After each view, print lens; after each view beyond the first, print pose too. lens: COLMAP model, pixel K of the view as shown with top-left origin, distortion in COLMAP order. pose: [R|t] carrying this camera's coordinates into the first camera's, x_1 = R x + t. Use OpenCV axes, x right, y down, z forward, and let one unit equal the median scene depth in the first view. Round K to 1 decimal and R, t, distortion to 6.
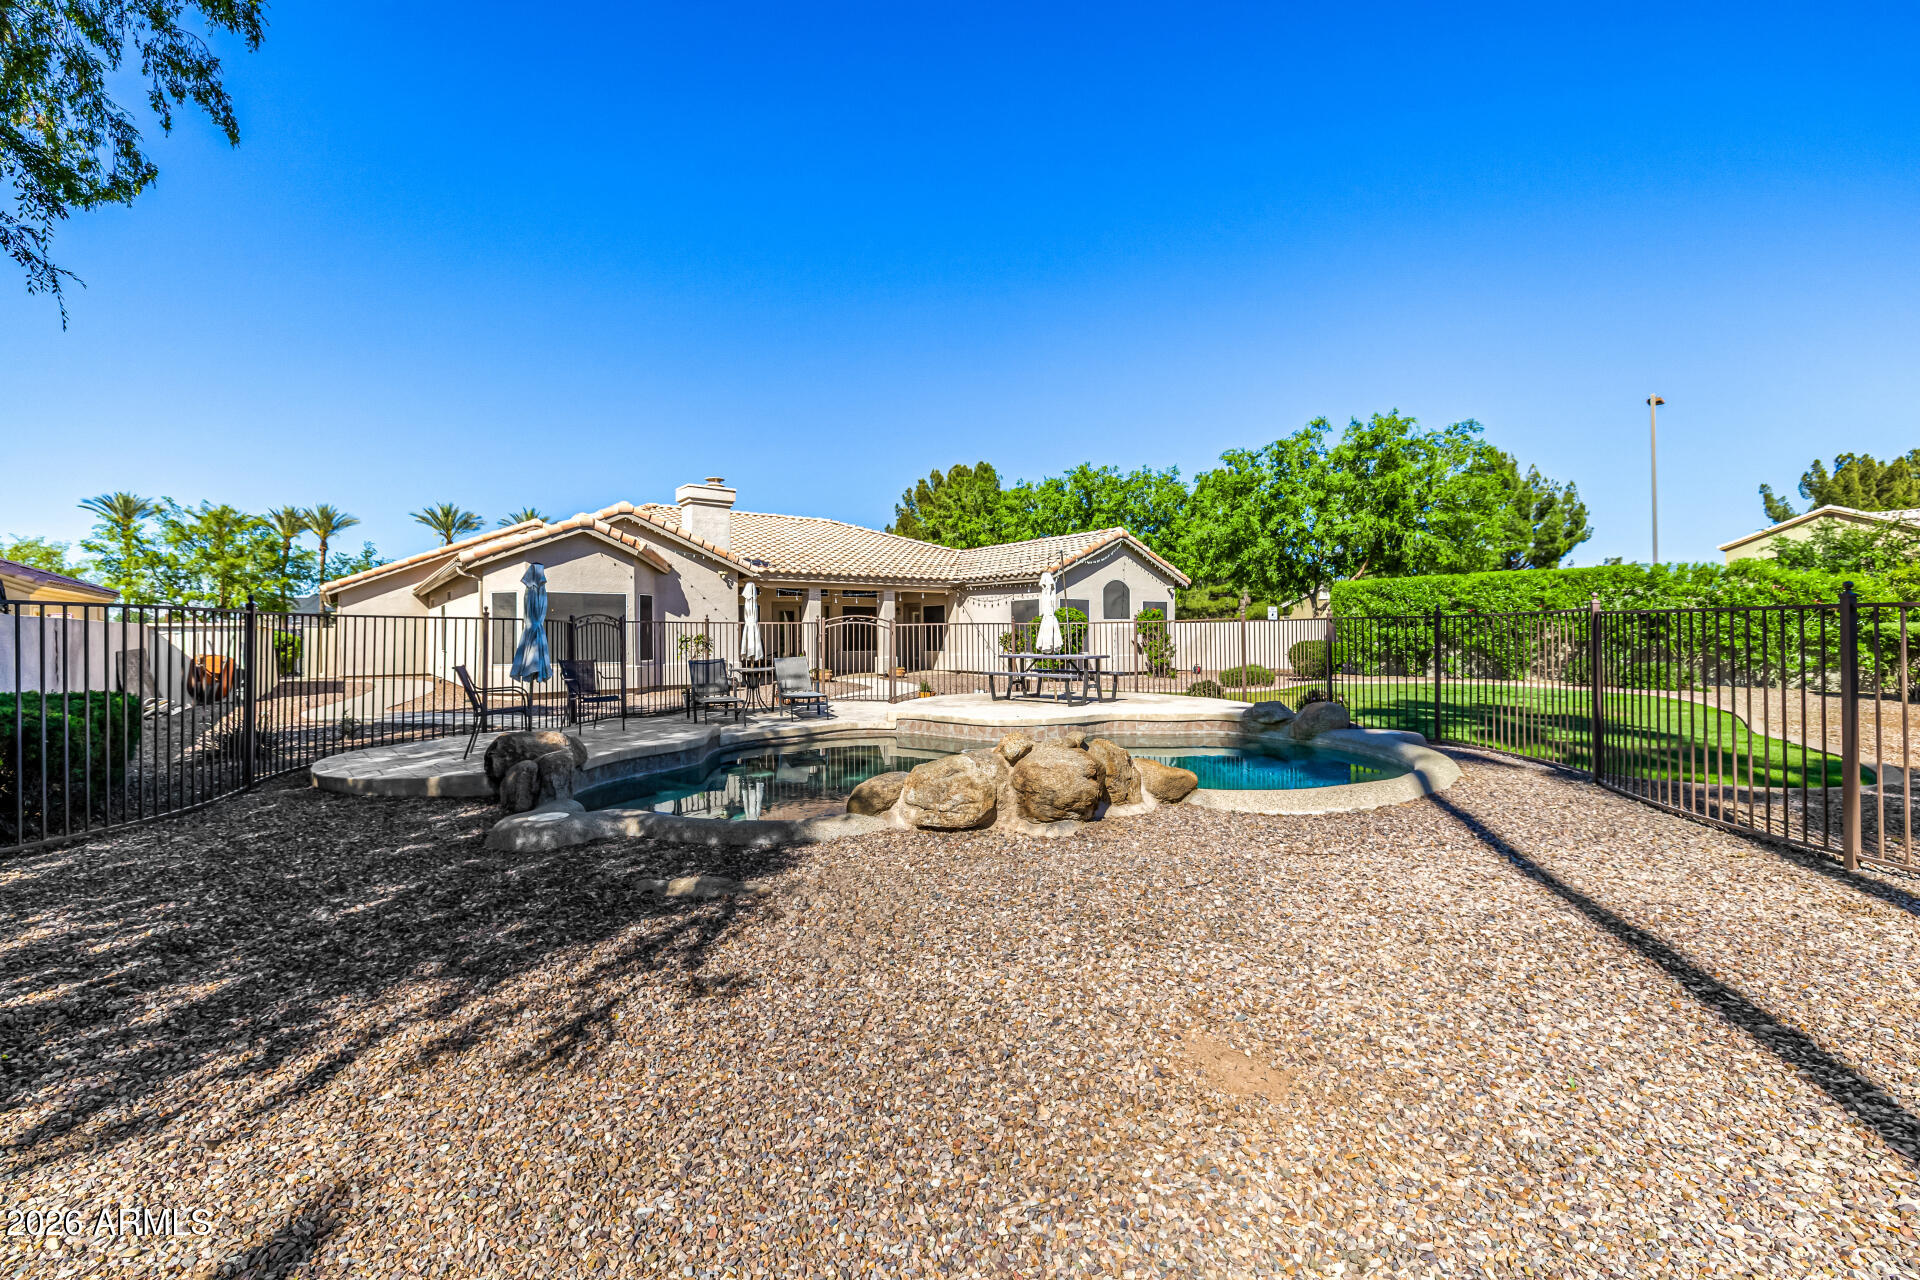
lens RADIAL K [[802.6, 0, 955.2], [0, 802.6, 629.5], [0, 0, 1]] dist [-0.000156, 0.000408]
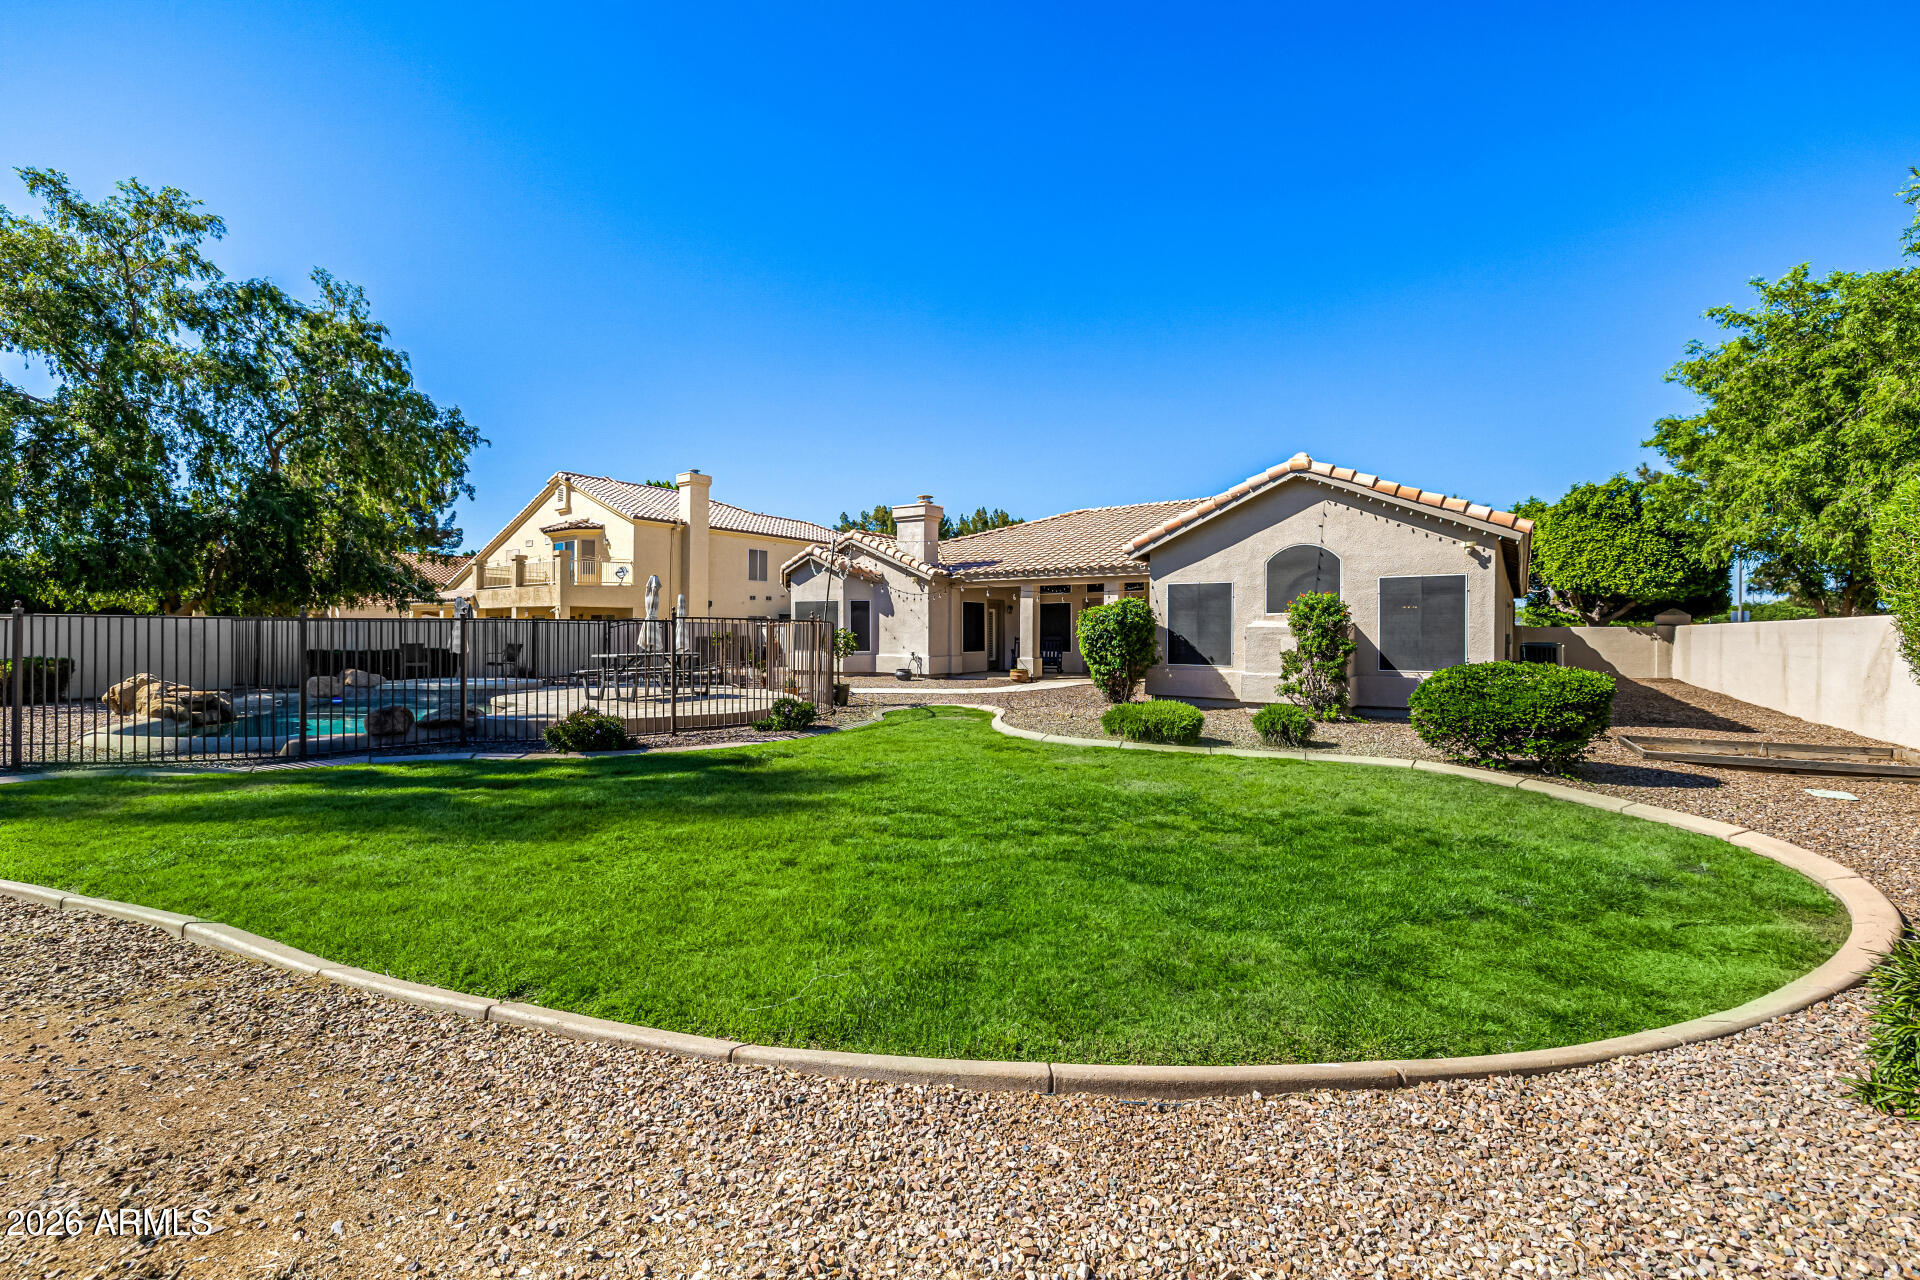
lens RADIAL K [[806.3, 0, 944.1], [0, 806.3, 624.9], [0, 0, 1]] dist [-0.000972, -0.000067]
pose [[0.282587, 0.002491, -0.959238, 0.835326], [-0.001852, 0.999996, 0.002051, -0.006366], [0.959240, 0.001197, 0.282591, 0.717470]]
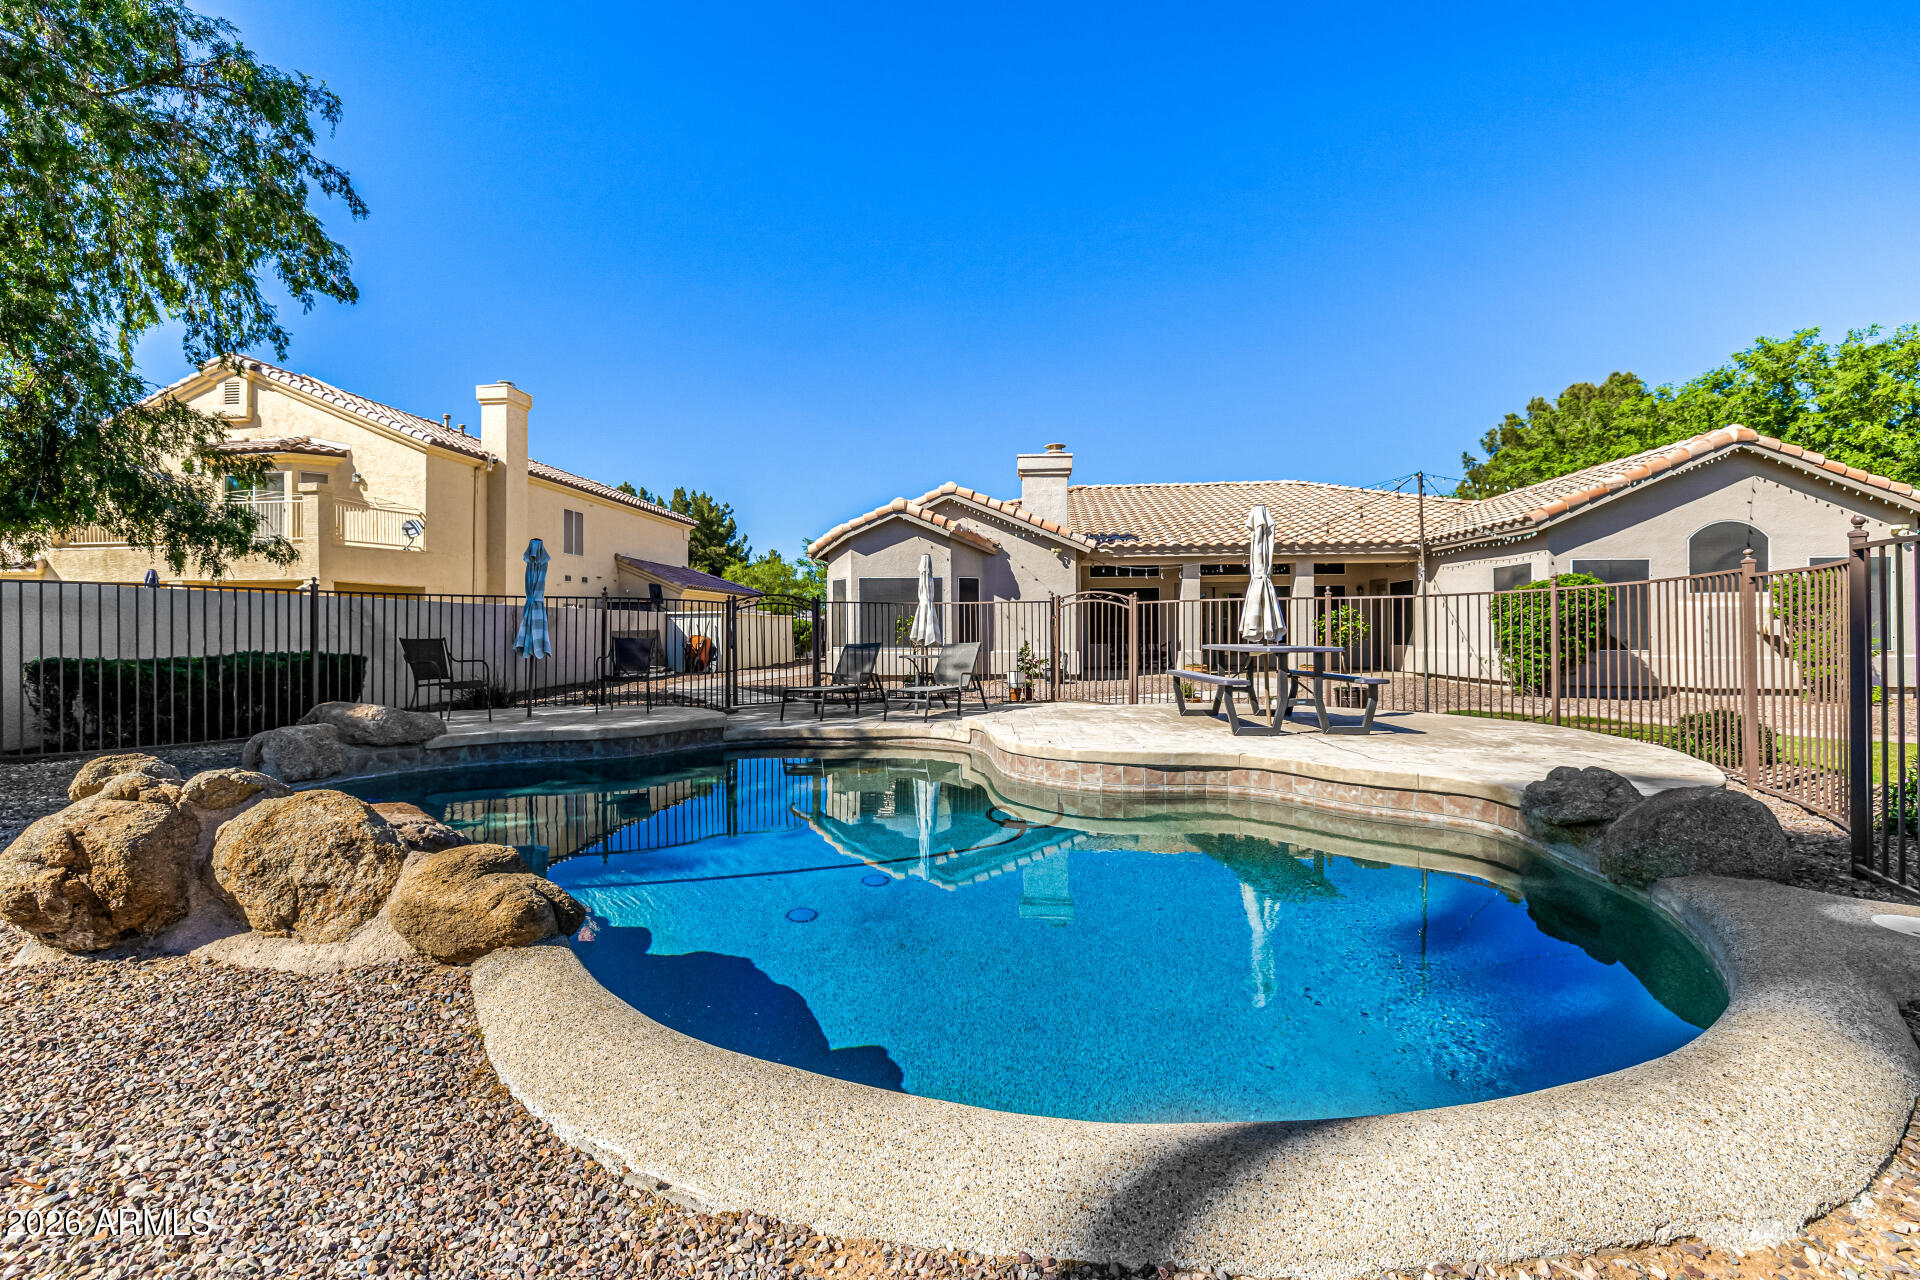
lens RADIAL K [[806.3, 0, 944.1], [0, 806.3, 624.9], [0, 0, 1]] dist [-0.000972, -0.000067]
pose [[0.718828, 0.001115, -0.695188, 0.240872], [-0.000324, 0.999999, 0.001269, 0.010653], [0.695188, -0.000686, 0.718827, 0.275942]]
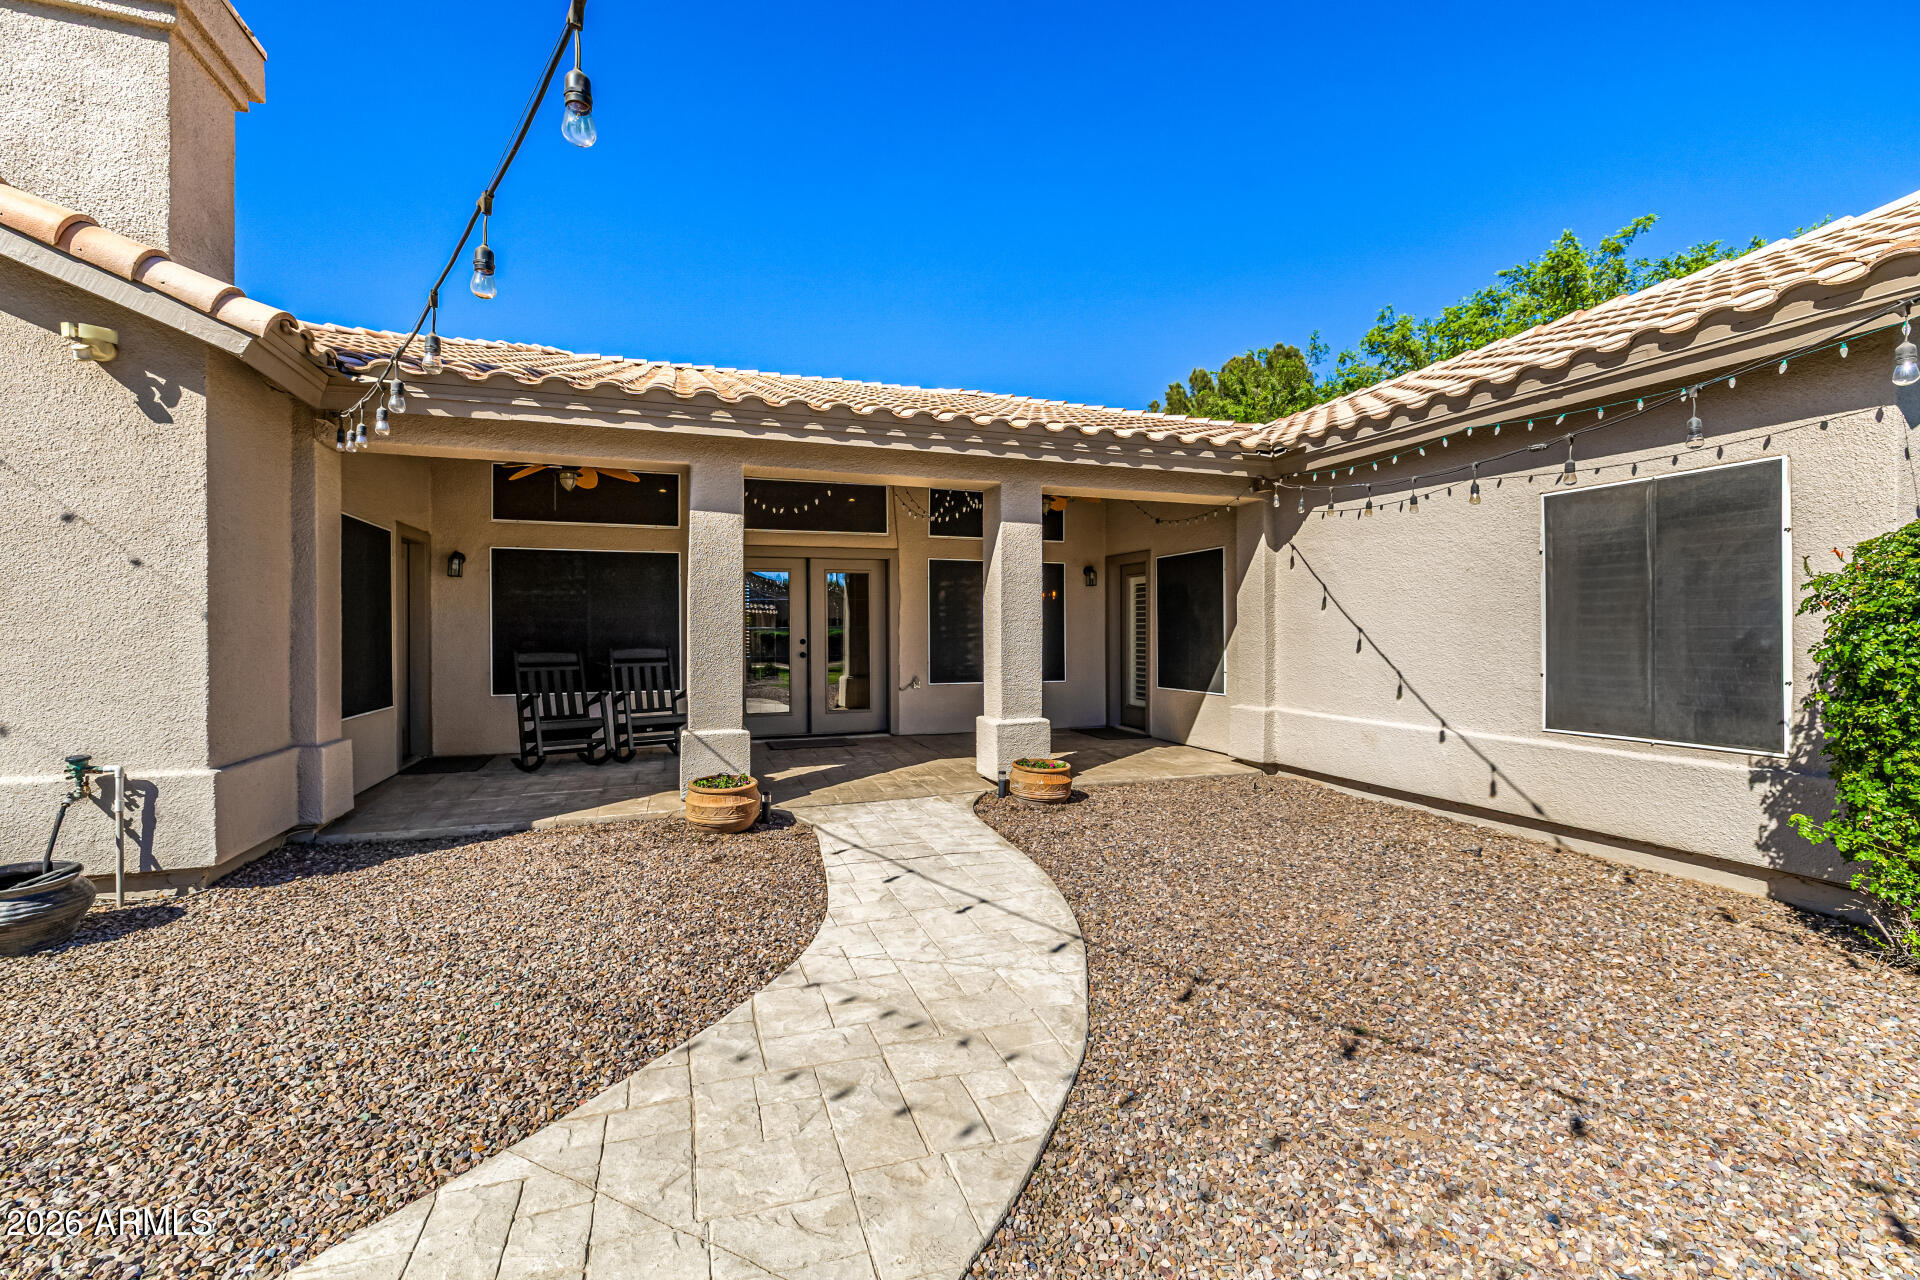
lens RADIAL K [[802.6, 0, 955.2], [0, 802.6, 629.5], [0, 0, 1]] dist [-0.000156, 0.000408]
pose [[0.948973, 0.010205, -0.315192, -0.017640], [-0.008135, 0.999936, 0.007883, 0.000398], [0.315252, -0.004917, 0.948995, 0.879916]]
